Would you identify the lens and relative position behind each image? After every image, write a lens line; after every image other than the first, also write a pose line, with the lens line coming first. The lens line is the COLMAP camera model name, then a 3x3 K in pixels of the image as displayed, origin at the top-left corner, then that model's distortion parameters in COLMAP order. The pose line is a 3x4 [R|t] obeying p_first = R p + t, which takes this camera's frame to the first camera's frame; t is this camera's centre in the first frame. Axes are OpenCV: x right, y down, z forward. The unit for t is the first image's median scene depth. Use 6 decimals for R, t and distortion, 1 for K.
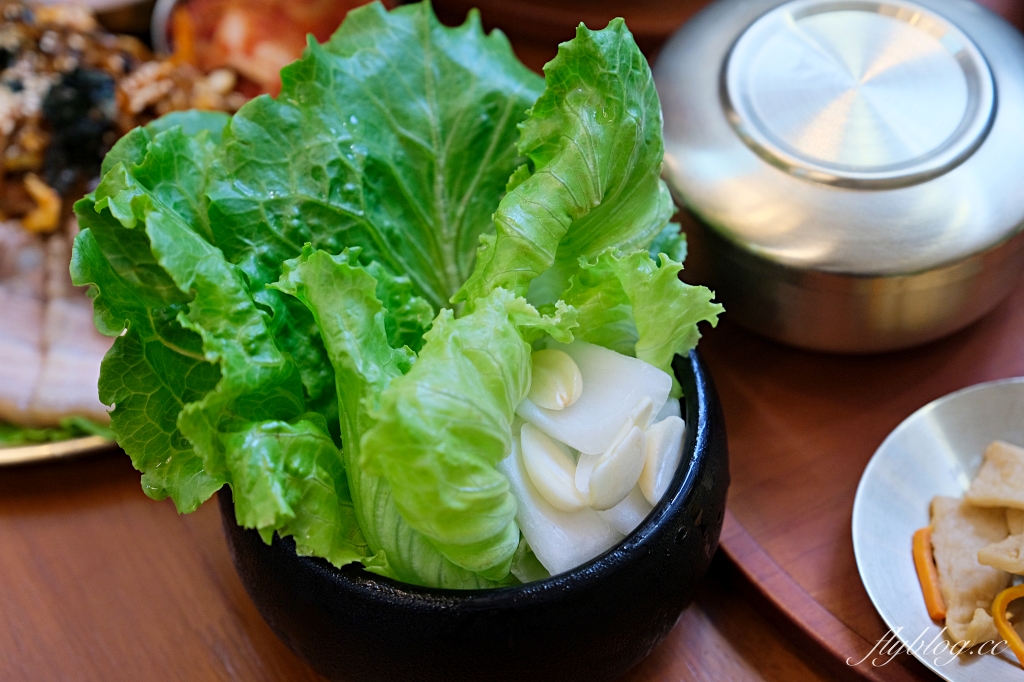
lens RADIAL K [[2295.8, 0, 512.5], [0, 2295.8, 341.7], [0, 0, 1]] dist [-0.178683, 0.000000]
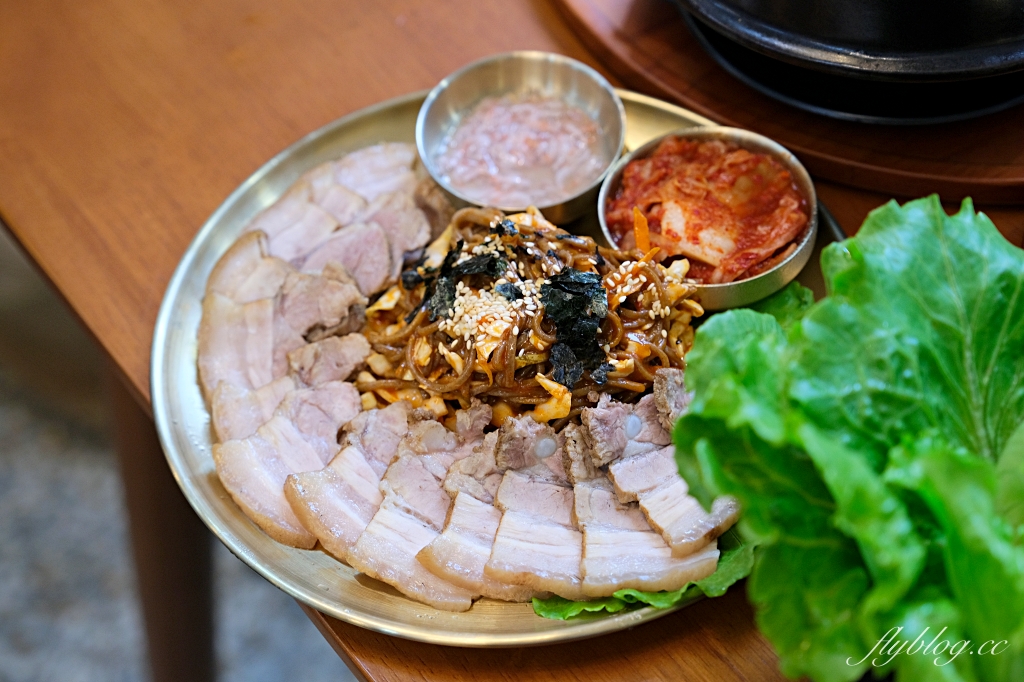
lens RADIAL K [[1849.6, 0, 512.7], [0, 1849.6, 338.9], [0, 0, 1]] dist [0.024262, 0.000000]
pose [[0.994710, -0.098473, 0.029243, -0.277262], [0.098621, 0.995118, -0.003679, -0.096784], [-0.028738, 0.006543, 0.999566, 0.101713]]
